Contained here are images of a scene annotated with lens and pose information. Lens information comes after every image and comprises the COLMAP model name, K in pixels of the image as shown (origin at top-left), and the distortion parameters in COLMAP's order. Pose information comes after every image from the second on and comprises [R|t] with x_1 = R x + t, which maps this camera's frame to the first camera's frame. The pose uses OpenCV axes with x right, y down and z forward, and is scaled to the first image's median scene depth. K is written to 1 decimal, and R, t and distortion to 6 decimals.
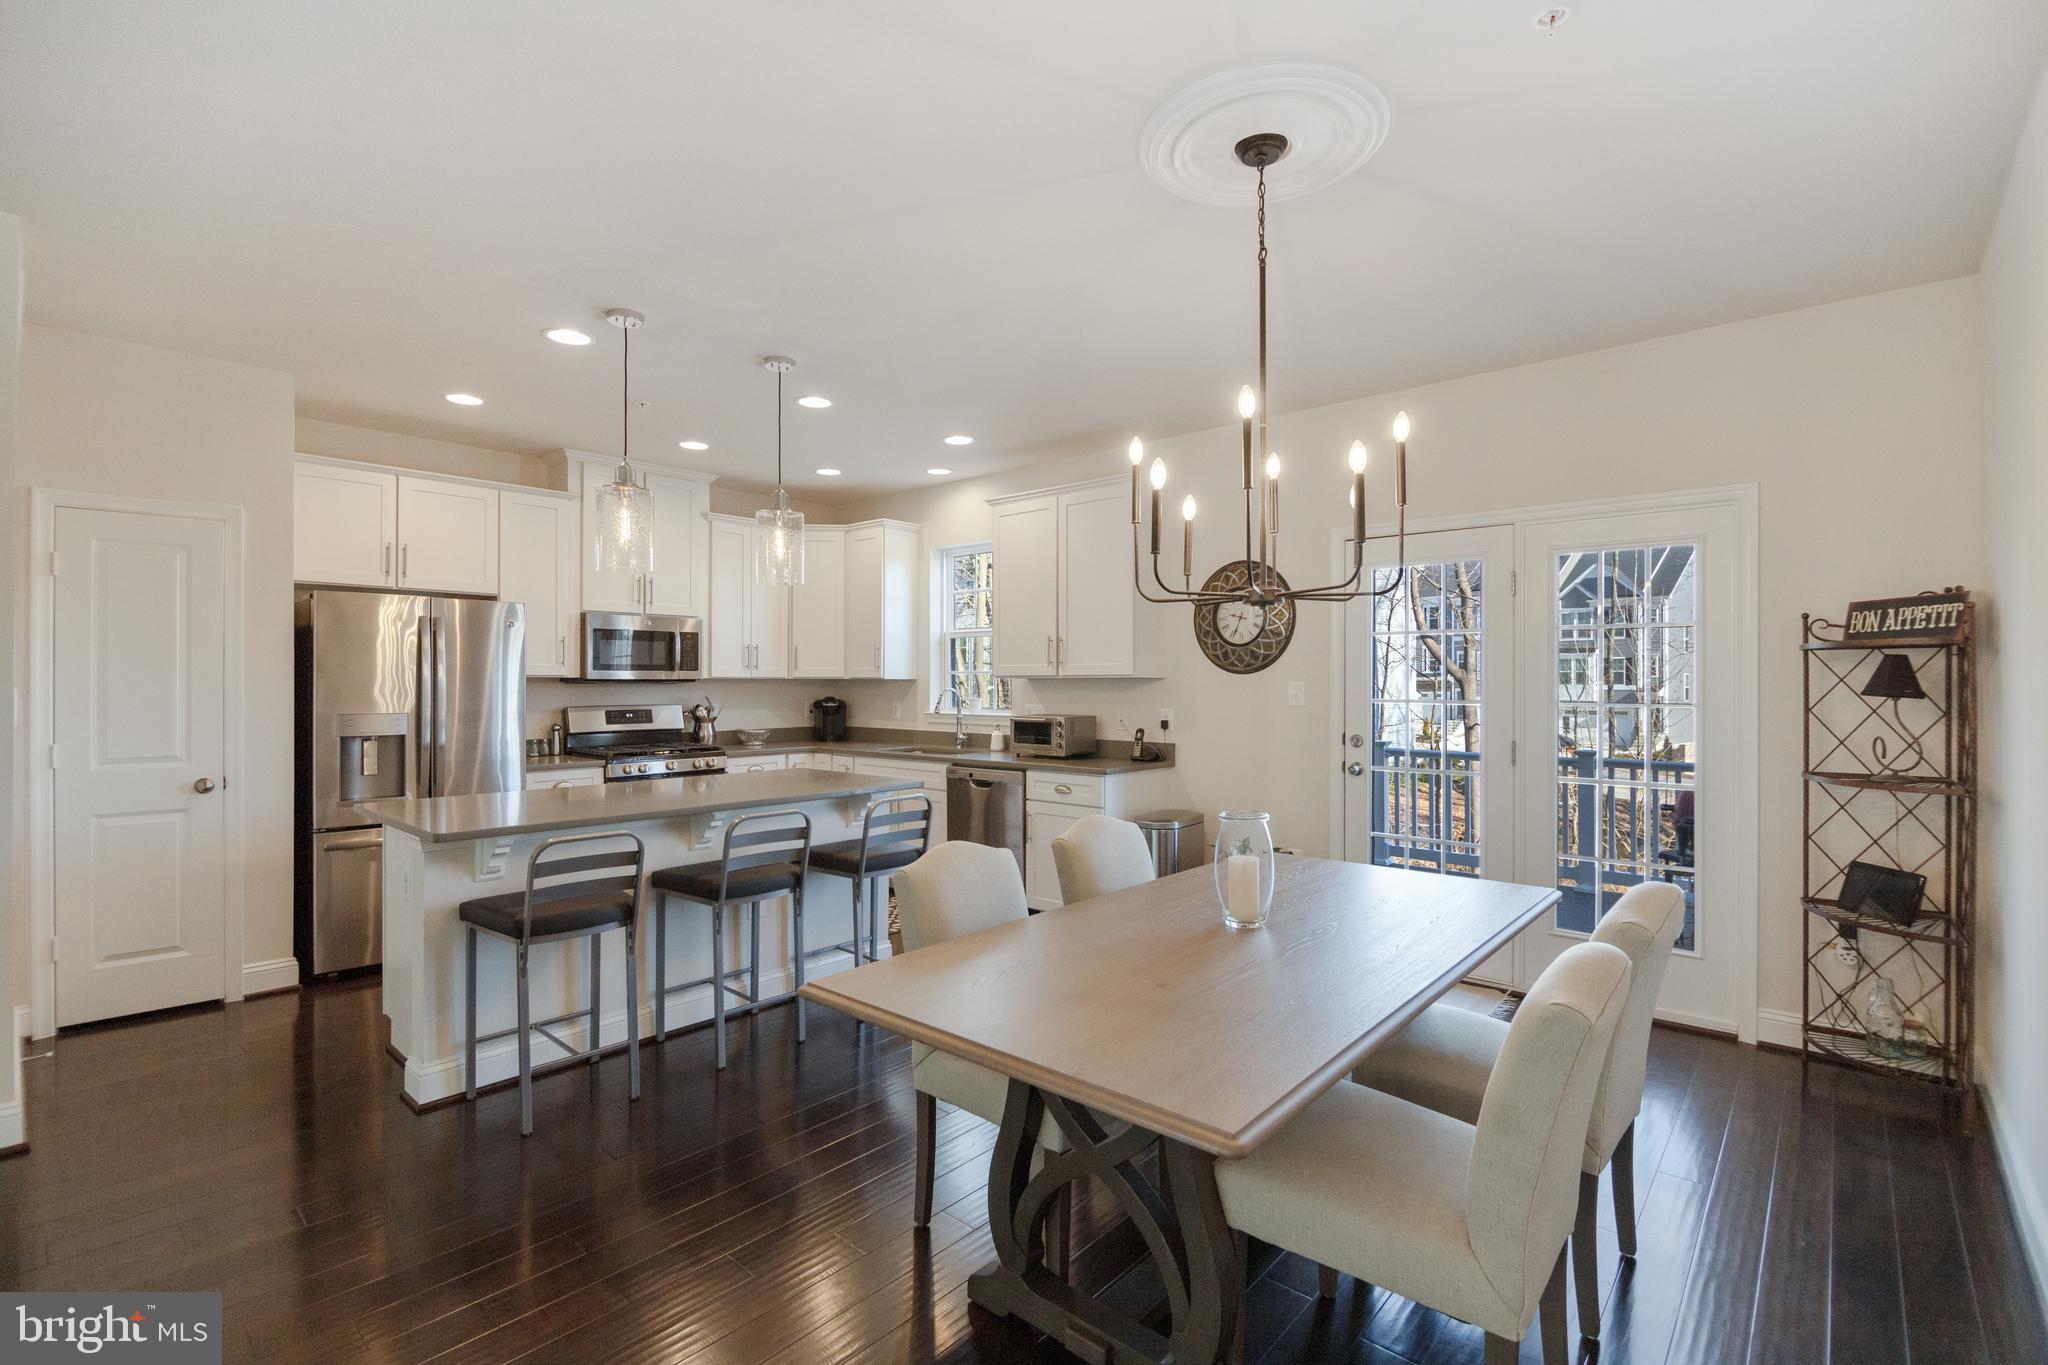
lens RADIAL K [[880.3, 0, 1042.9], [0, 880.3, 684.0], [0, 0, 1]] dist [-0.000694, -0.000389]
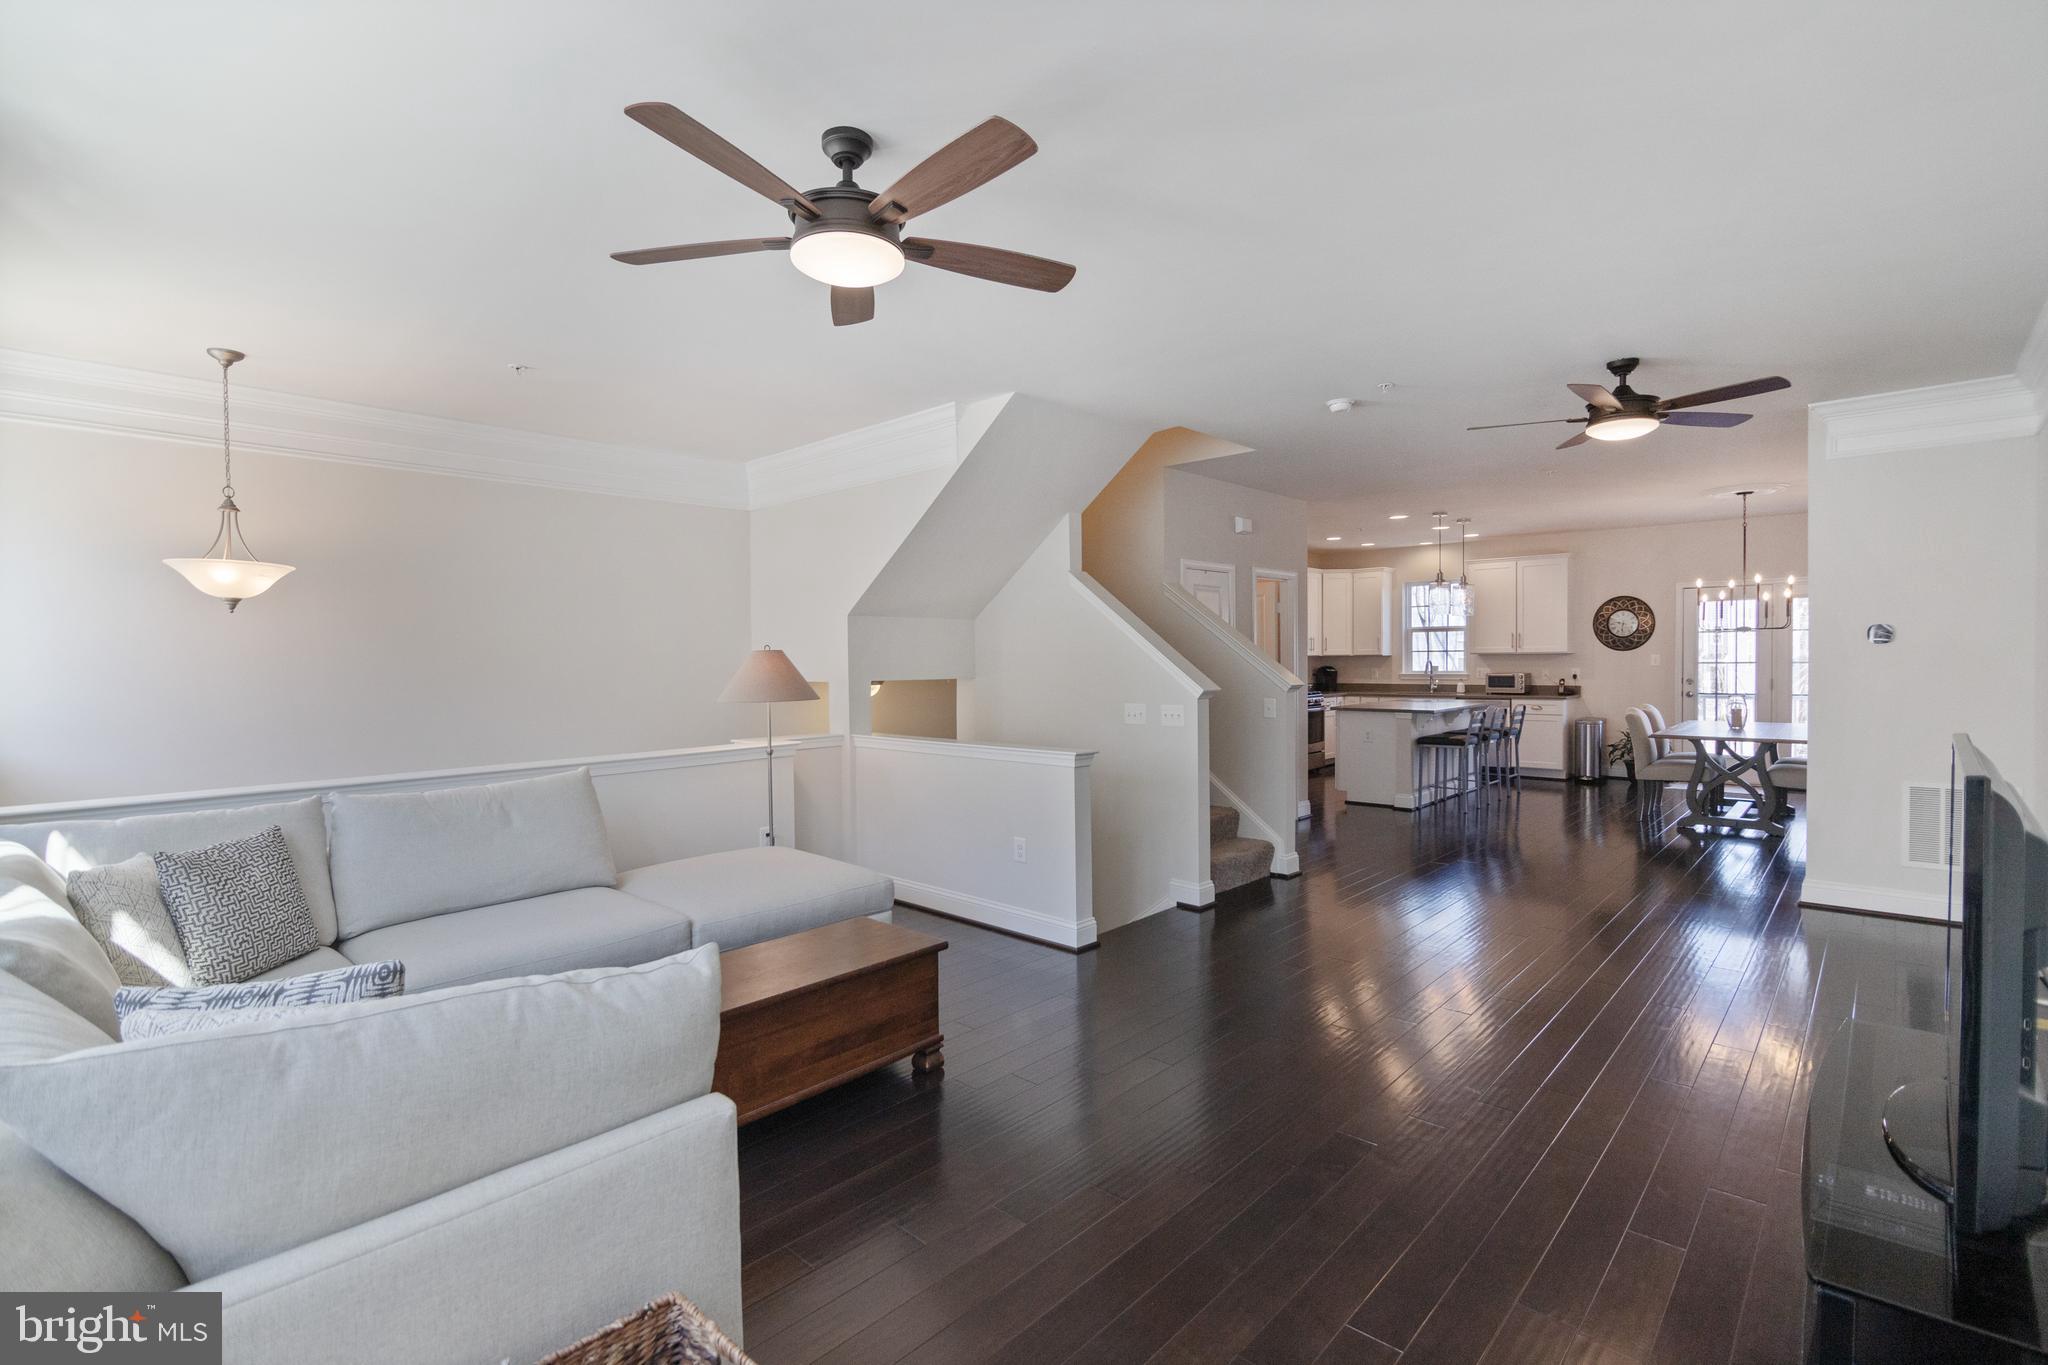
lens RADIAL K [[950.7, 0, 1030.4], [0, 950.7, 642.9], [0, 0, 1]] dist [-0.014882, -0.001411]
pose [[0.998057, -0.020346, -0.058890, -1.003560], [0.020558, 0.999784, 0.002995, -0.064492], [0.058816, -0.004199, 0.998260, -1.263823]]
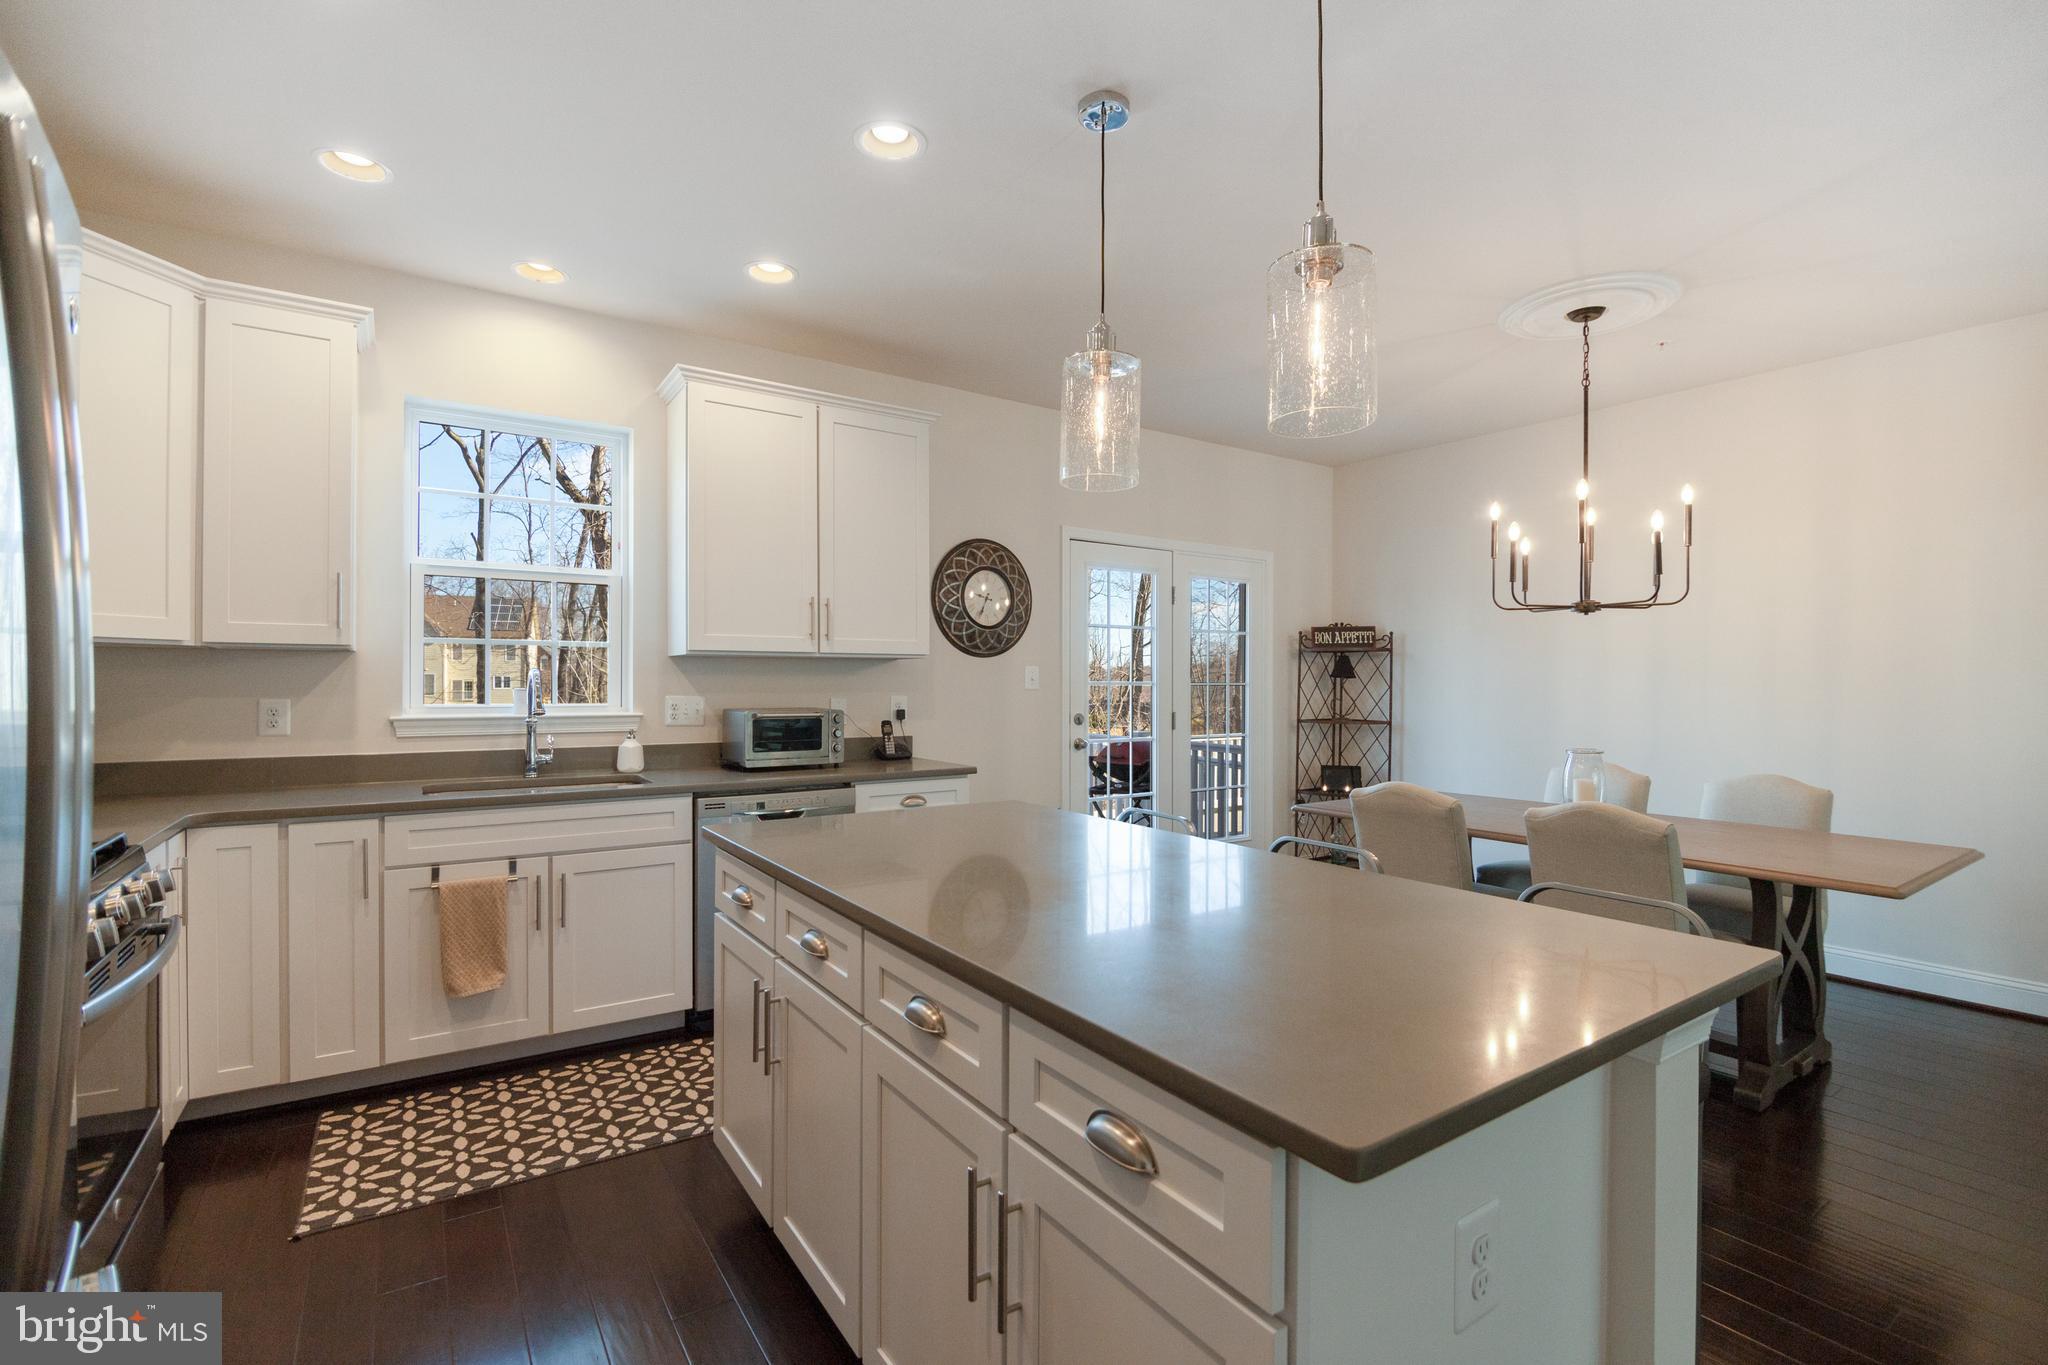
lens RADIAL K [[880.3, 0, 1042.9], [0, 880.3, 684.0], [0, 0, 1]] dist [-0.000694, -0.000389]
pose [[0.275790, -0.003130, 0.961213, -0.664391], [-0.000882, 0.999993, 0.003510, 0.014000], [-0.961218, -0.001816, 0.275785, 0.655289]]
